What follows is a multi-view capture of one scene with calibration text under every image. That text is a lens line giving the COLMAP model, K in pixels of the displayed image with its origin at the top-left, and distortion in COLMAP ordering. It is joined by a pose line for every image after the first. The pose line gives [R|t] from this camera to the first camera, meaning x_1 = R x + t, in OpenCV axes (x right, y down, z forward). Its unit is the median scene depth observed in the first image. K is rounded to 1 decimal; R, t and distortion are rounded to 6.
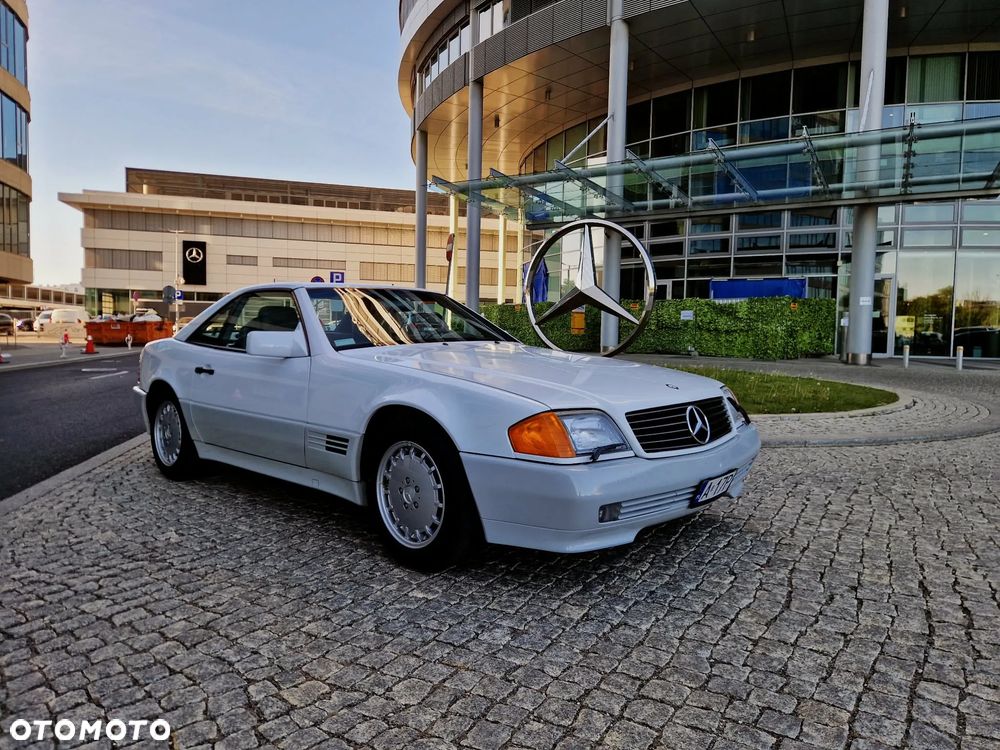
lens RADIAL K [[664.9, 0, 486.9], [0, 664.9, 366.2], [0, 0, 1]] dist [0.056480, -0.044630]
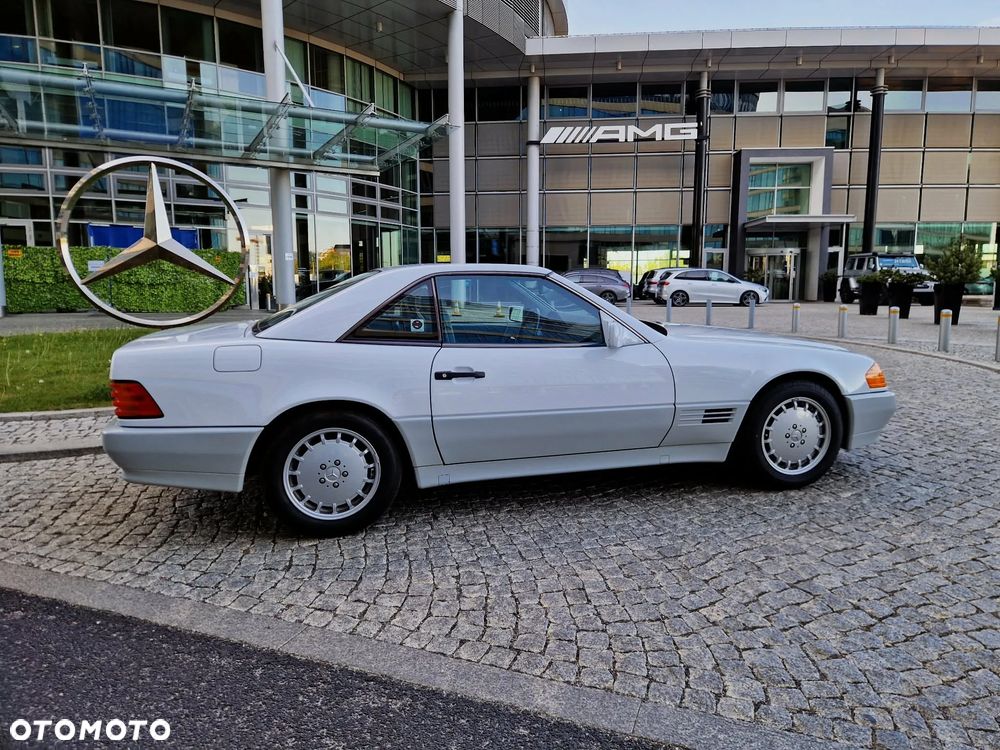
lens RADIAL K [[664.9, 0, 496.7], [0, 664.9, 370.7], [0, 0, 1]] dist [0.056480, -0.044630]
pose [[0.521614, -0.125110, 0.843959, -0.165389], [0.051862, 0.992010, 0.115004, -0.013560], [-0.851604, -0.016218, 0.523935, 0.084462]]
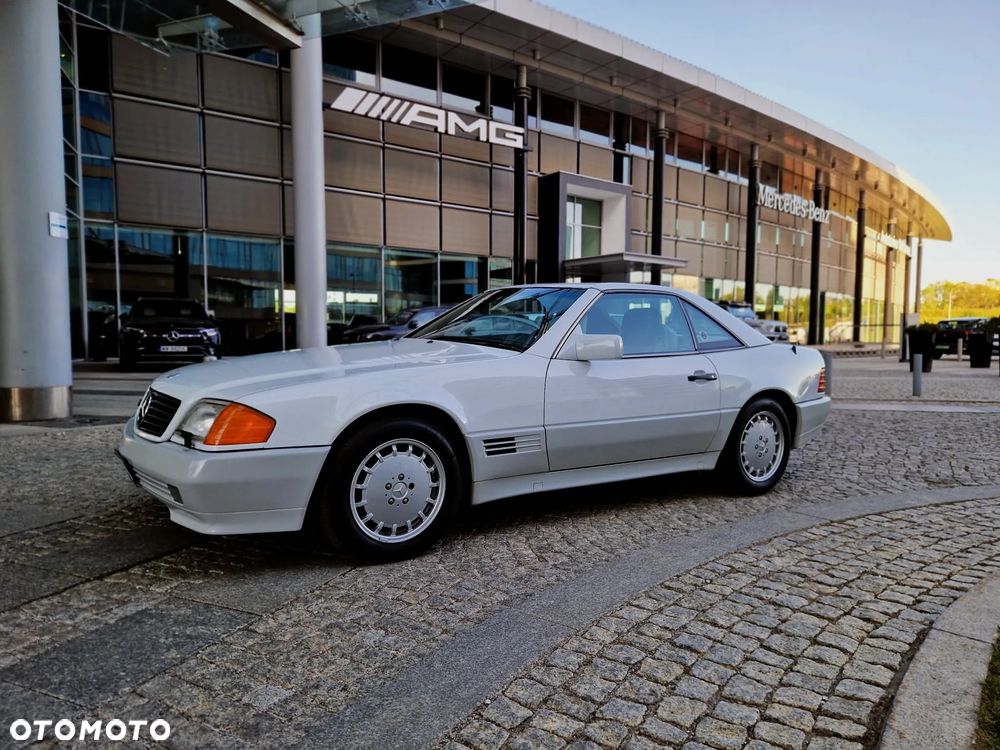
lens RADIAL K [[661.5, 0, 489.9], [0, 661.5, 379.8], [0, 0, 1]] dist [0.048812, -0.026929]
pose [[-0.154481, -0.082354, 0.984557, 0.150277], [0.040099, 0.995176, 0.089534, -0.031273], [-0.987182, 0.053311, -0.150434, 0.616970]]
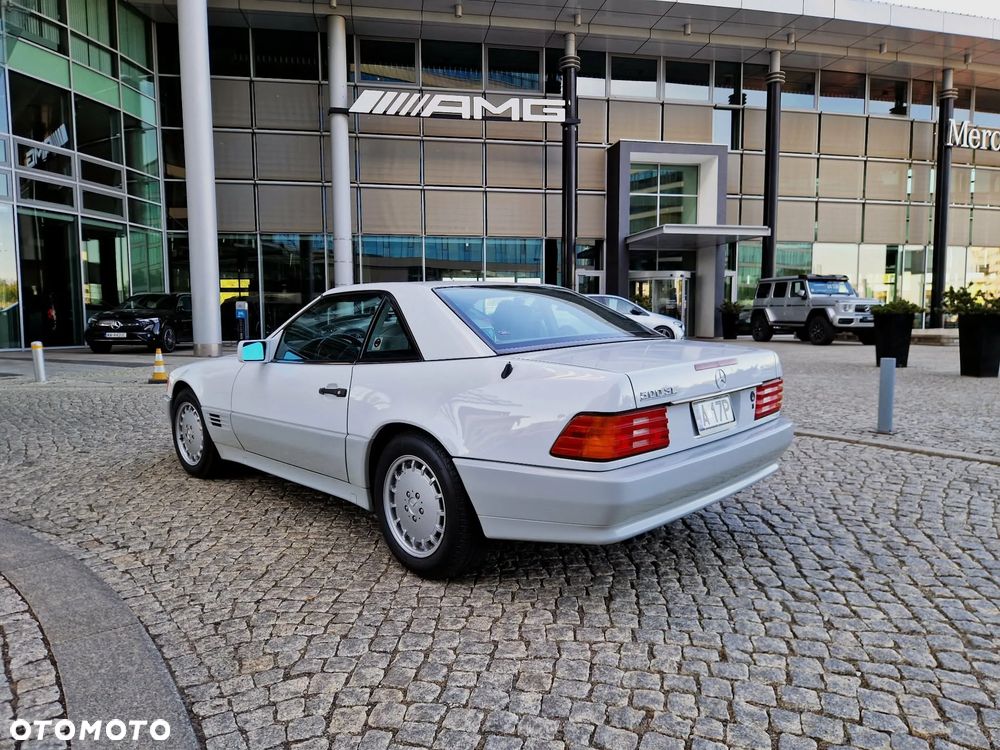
lens RADIAL K [[664.9, 0, 500.7], [0, 664.9, 370.3], [0, 0, 1]] dist [0.056480, -0.044630]
pose [[0.283945, -0.092155, 0.954402, 0.184679], [0.056182, 0.995260, 0.079386, -0.015718], [-0.957193, 0.031079, 0.287776, 0.251679]]
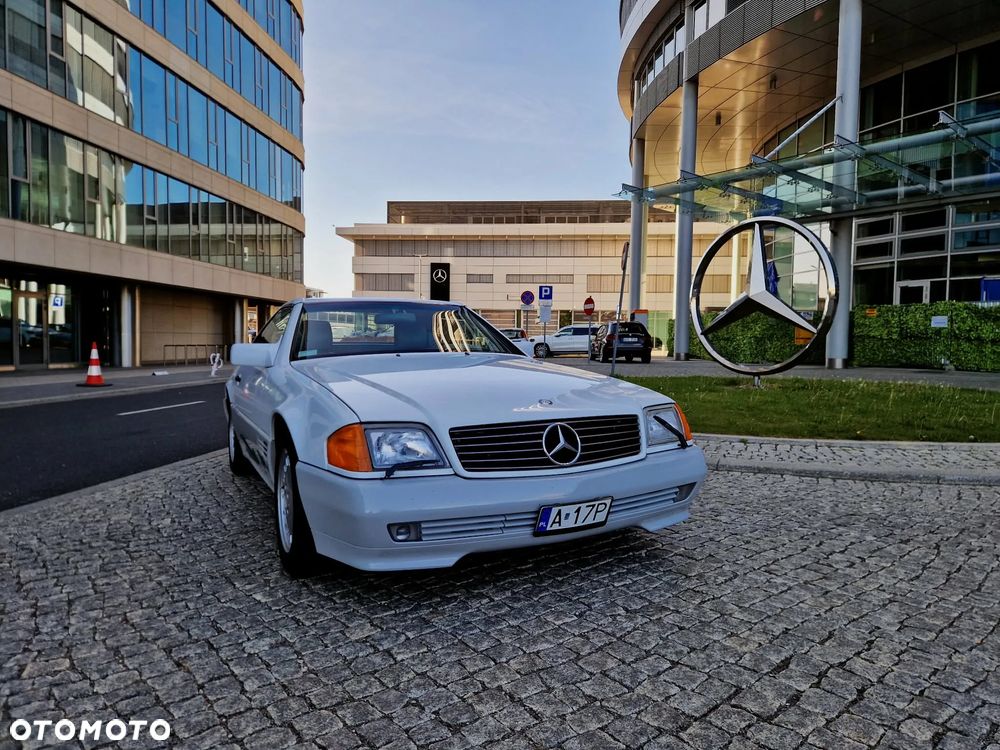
lens RADIAL K [[664.9, 0, 494.7], [0, 664.9, 369.1], [0, 0, 1]] dist [0.056480, -0.044630]
pose [[0.940940, 0.006609, -0.338508, 0.054562], [-0.011306, 0.999865, -0.011906, -0.000242], [0.338384, 0.015030, 0.940888, 0.012865]]
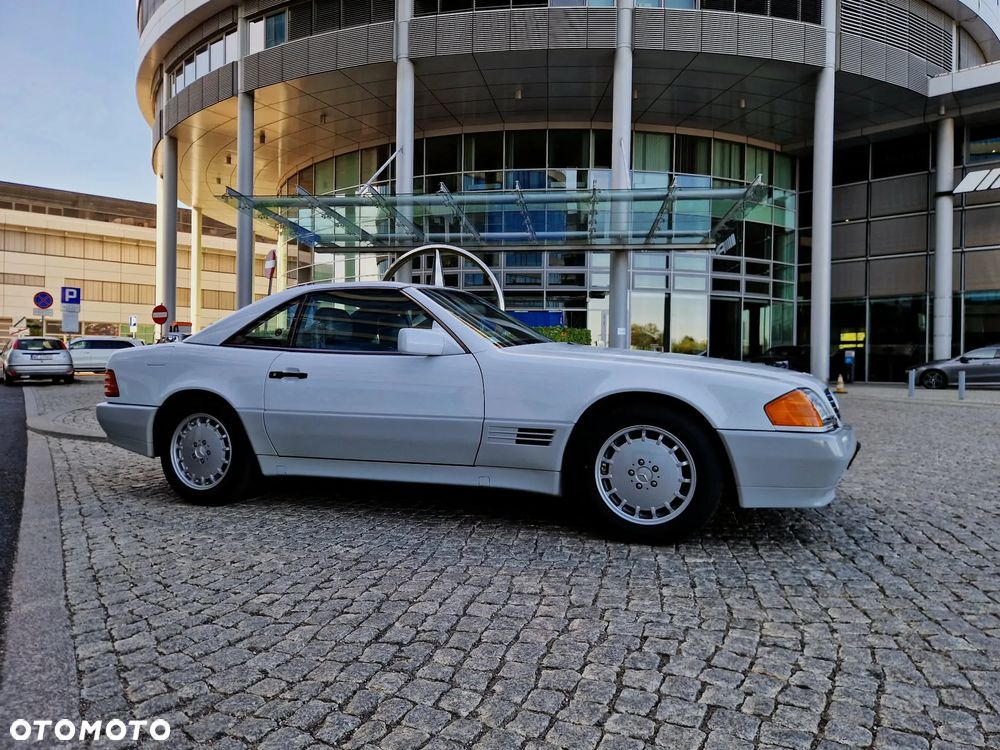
lens RADIAL K [[664.9, 0, 491.1], [0, 664.9, 371.7], [0, 0, 1]] dist [0.056480, -0.044630]
pose [[0.920075, -0.006856, 0.391683, -0.080640], [0.021325, 0.999241, -0.032604, 0.005815], [-0.391162, 0.038351, 0.919522, 0.010009]]
